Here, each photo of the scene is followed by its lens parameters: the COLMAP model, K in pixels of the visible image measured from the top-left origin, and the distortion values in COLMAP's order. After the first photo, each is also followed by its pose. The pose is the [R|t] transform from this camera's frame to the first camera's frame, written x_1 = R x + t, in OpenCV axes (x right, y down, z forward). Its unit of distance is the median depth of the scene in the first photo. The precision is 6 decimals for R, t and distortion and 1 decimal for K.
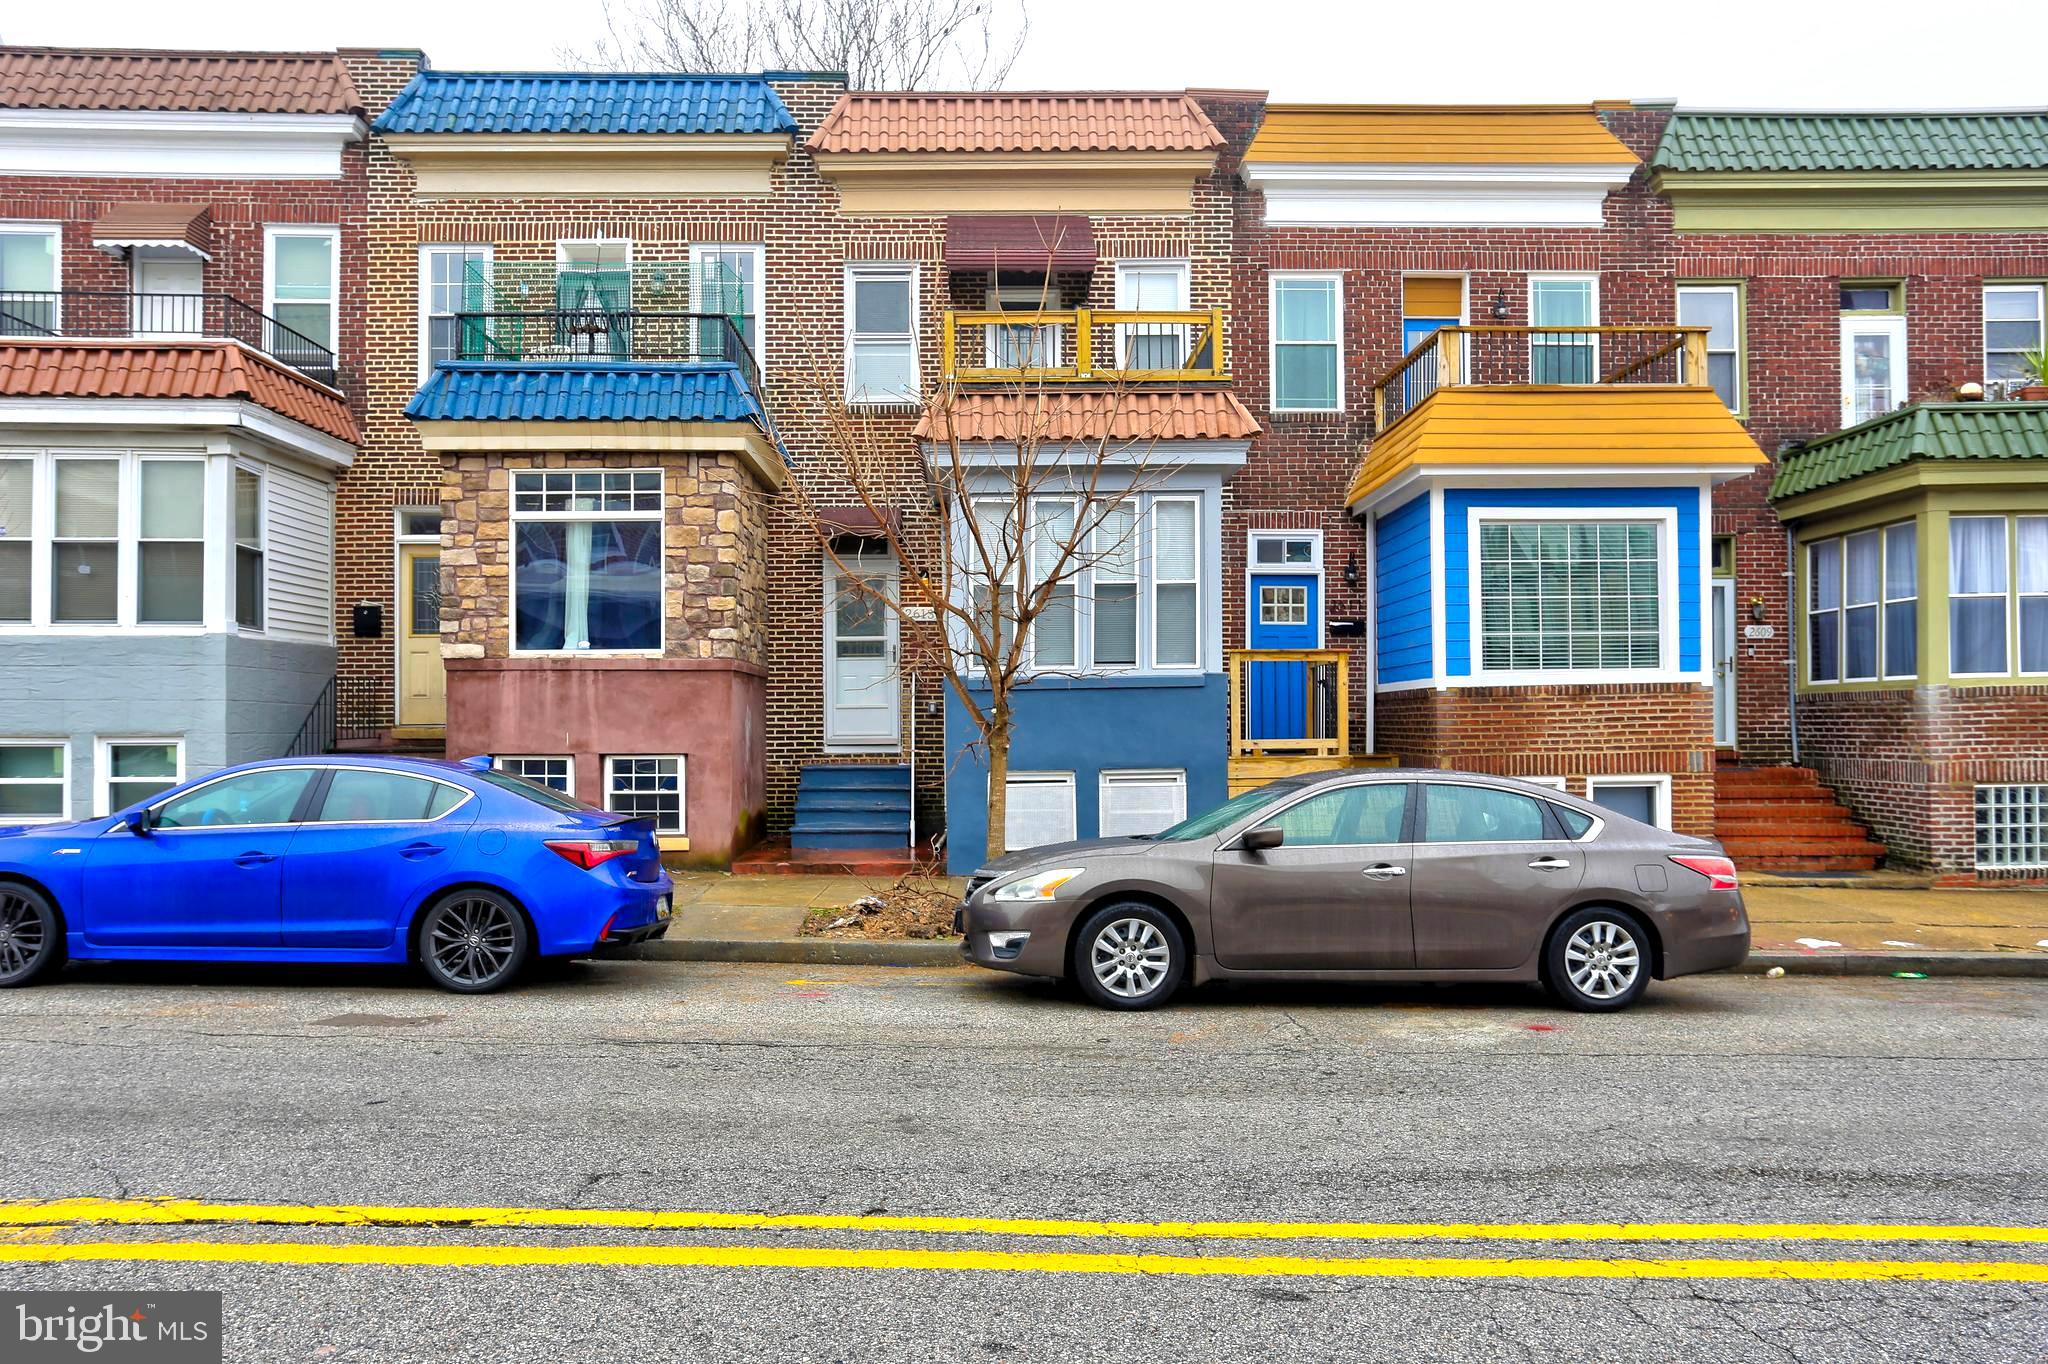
lens RADIAL K [[1560.8, 0, 1026.3], [0, 1560.8, 710.7], [0, 0, 1]] dist [-0.068129, 0.094328]
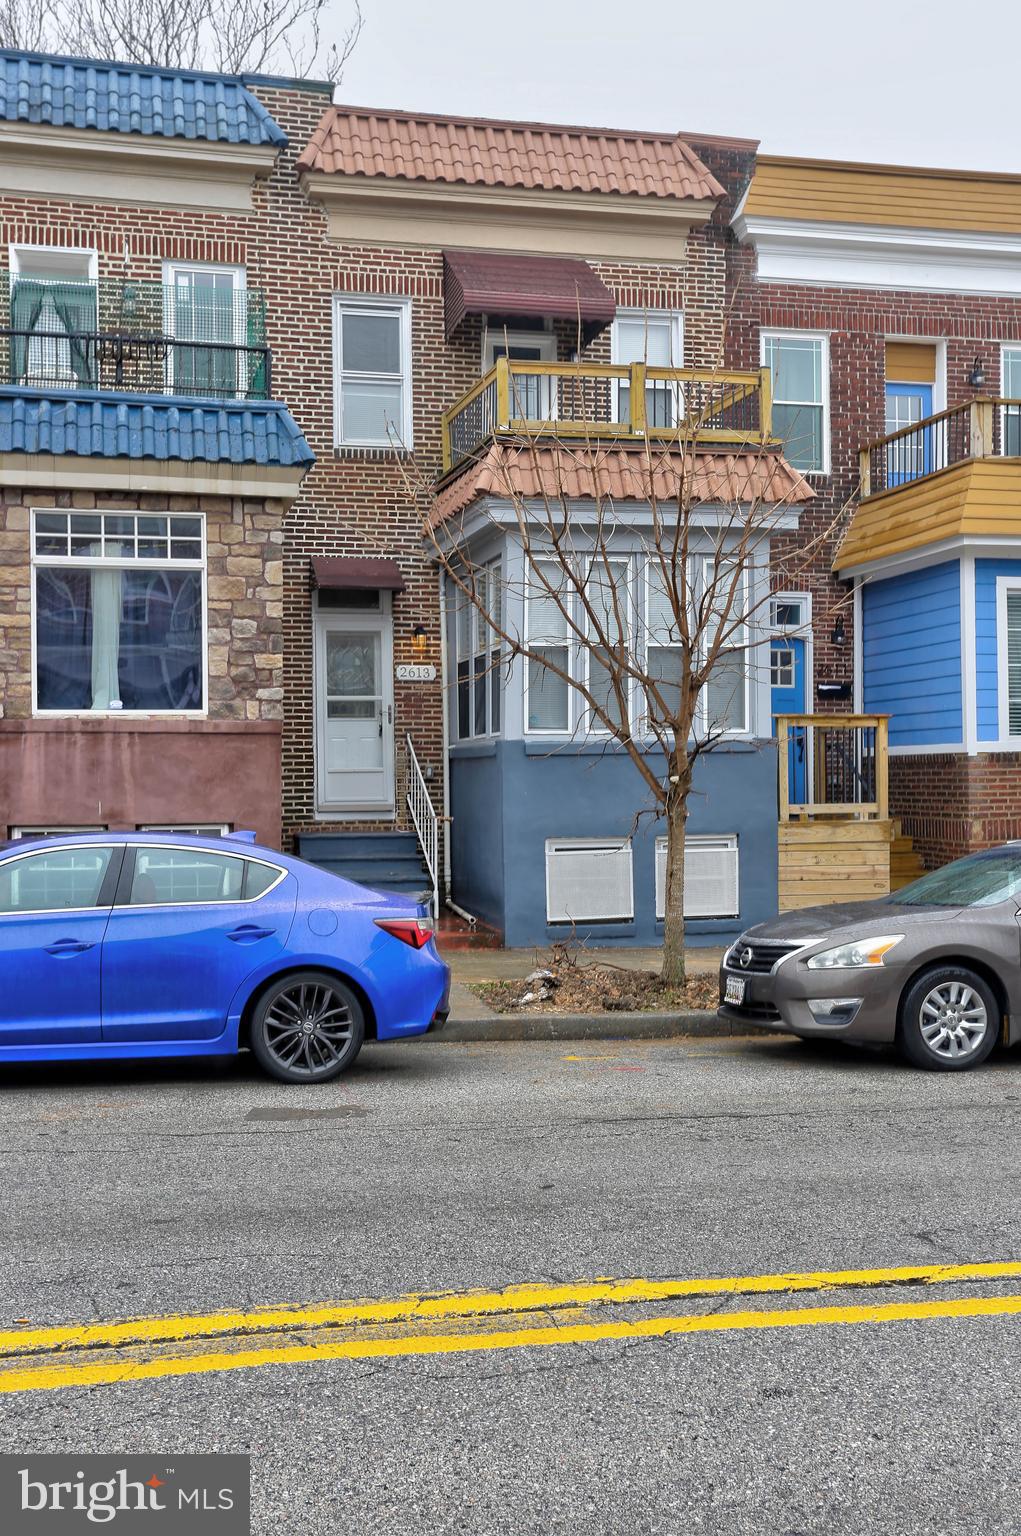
lens RADIAL K [[1704.4, 0, 510.5], [0, 1704.4, 768.0], [0, 0, 1]] dist [-0.000024, 0.180792]
pose [[0.974118, -0.000802, 0.226038, -0.283553], [0.000487, 0.999999, 0.001449, -0.006627], [-0.226039, -0.001301, 0.974117, -0.024365]]
